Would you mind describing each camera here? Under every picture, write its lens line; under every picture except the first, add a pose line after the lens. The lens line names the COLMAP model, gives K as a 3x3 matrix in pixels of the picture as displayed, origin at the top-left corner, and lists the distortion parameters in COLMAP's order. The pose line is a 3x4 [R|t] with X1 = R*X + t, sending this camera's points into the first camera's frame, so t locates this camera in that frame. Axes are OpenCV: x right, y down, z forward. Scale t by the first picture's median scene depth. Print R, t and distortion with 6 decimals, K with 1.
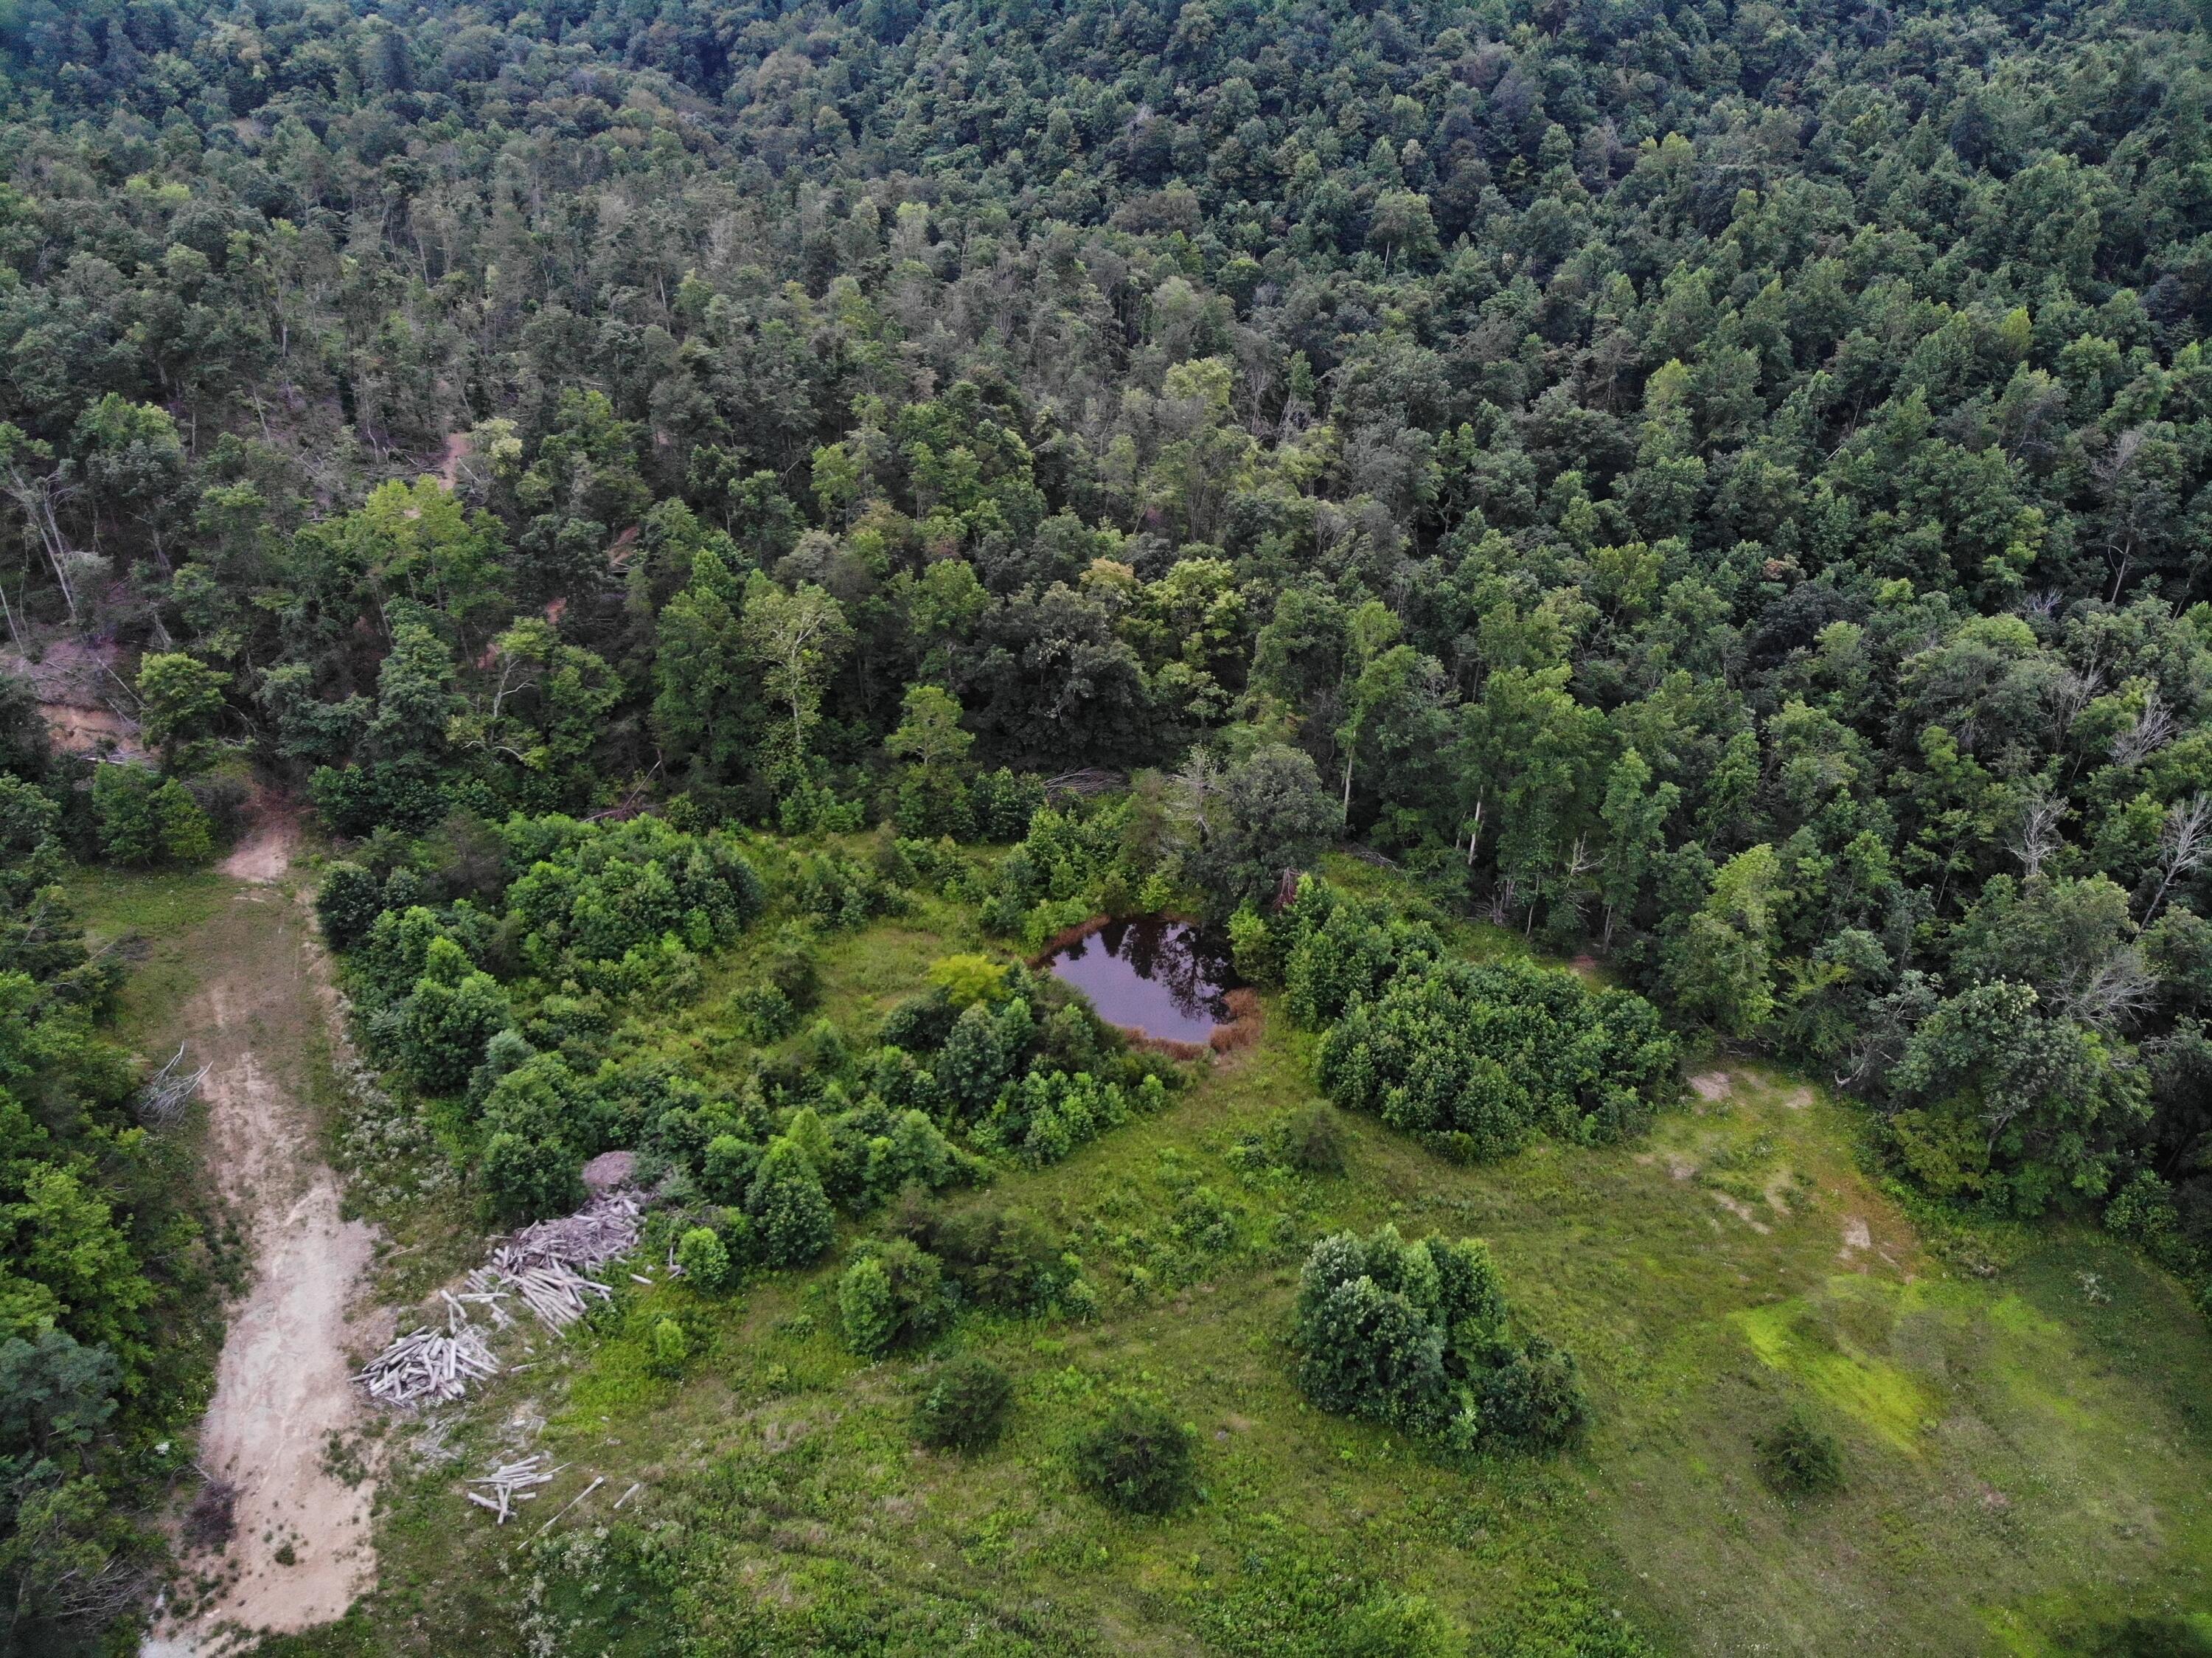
lens RADIAL K [[1630.4, 0, 1075.2], [0, 1630.4, 821.9], [0, 0, 1]] dist [0.043901, -0.188341]
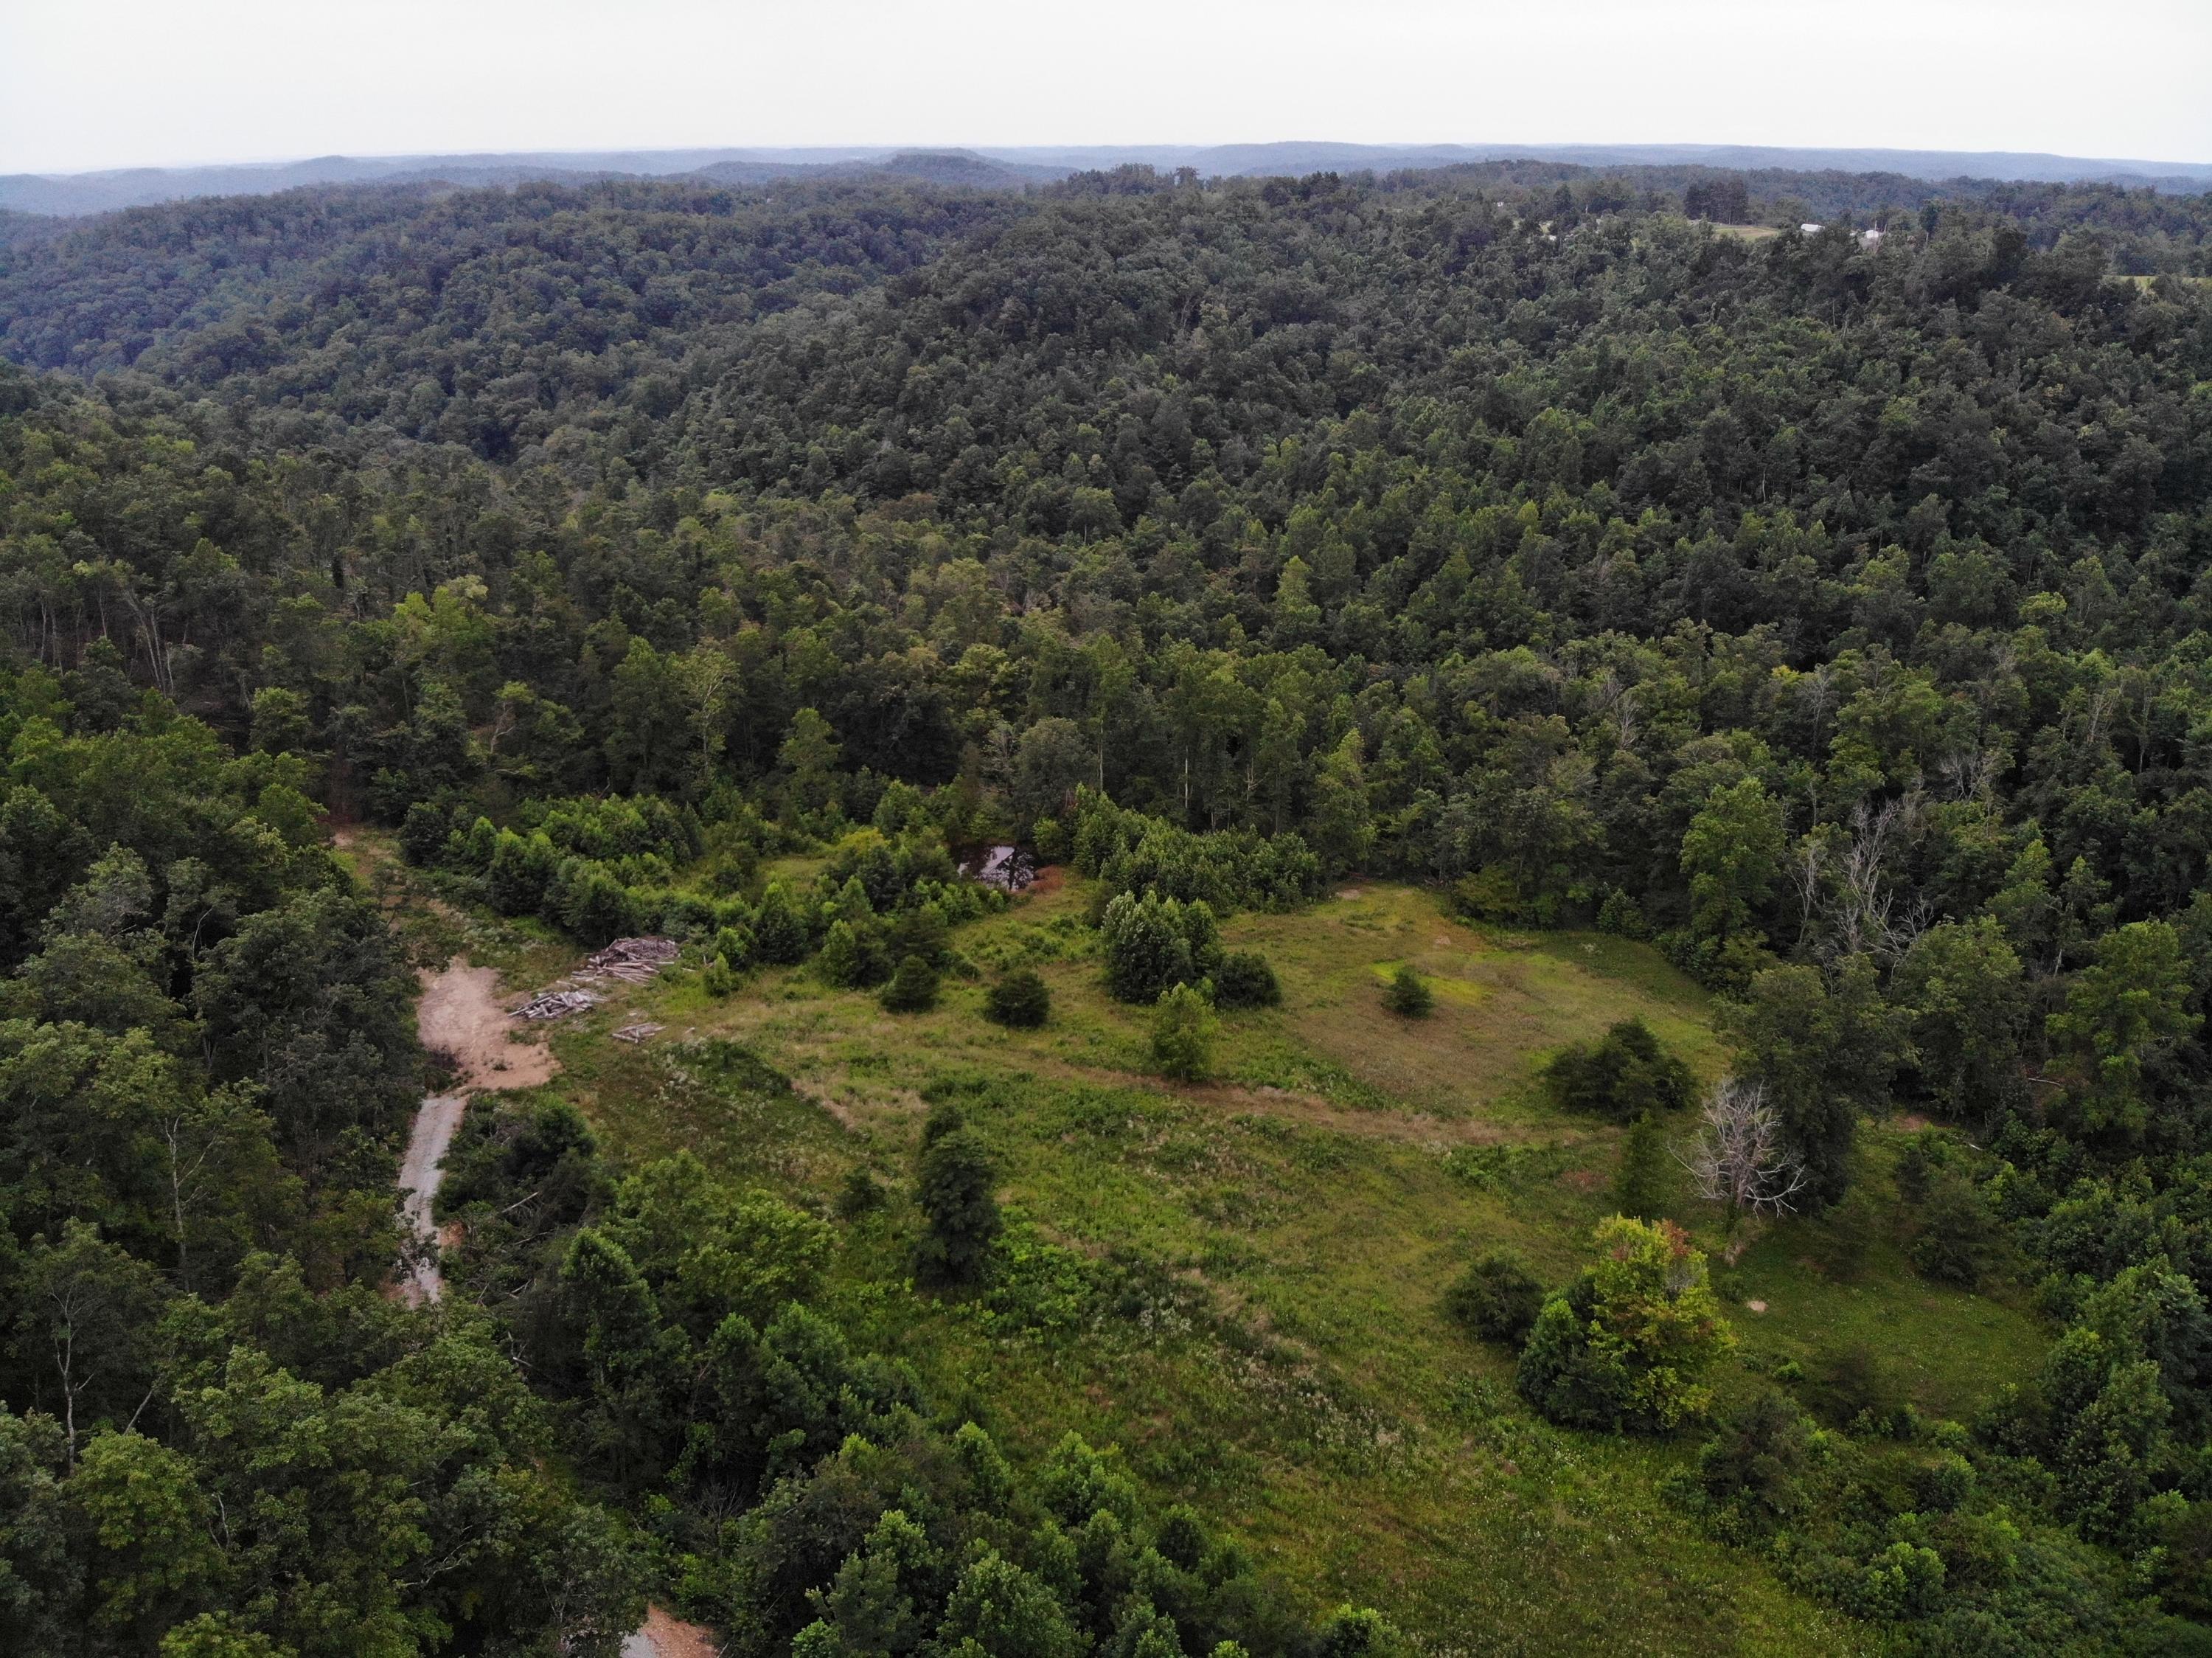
lens RADIAL K [[1597.4, 0, 1106.0], [0, 1597.4, 829.0], [0, 0, 1]] dist [0.101687, -0.327748]
pose [[0.980331, -0.072557, 0.183542, -0.071315], [0.112599, 0.969386, -0.218202, 0.256196], [-0.162091, 0.234577, 0.958488, -0.273664]]
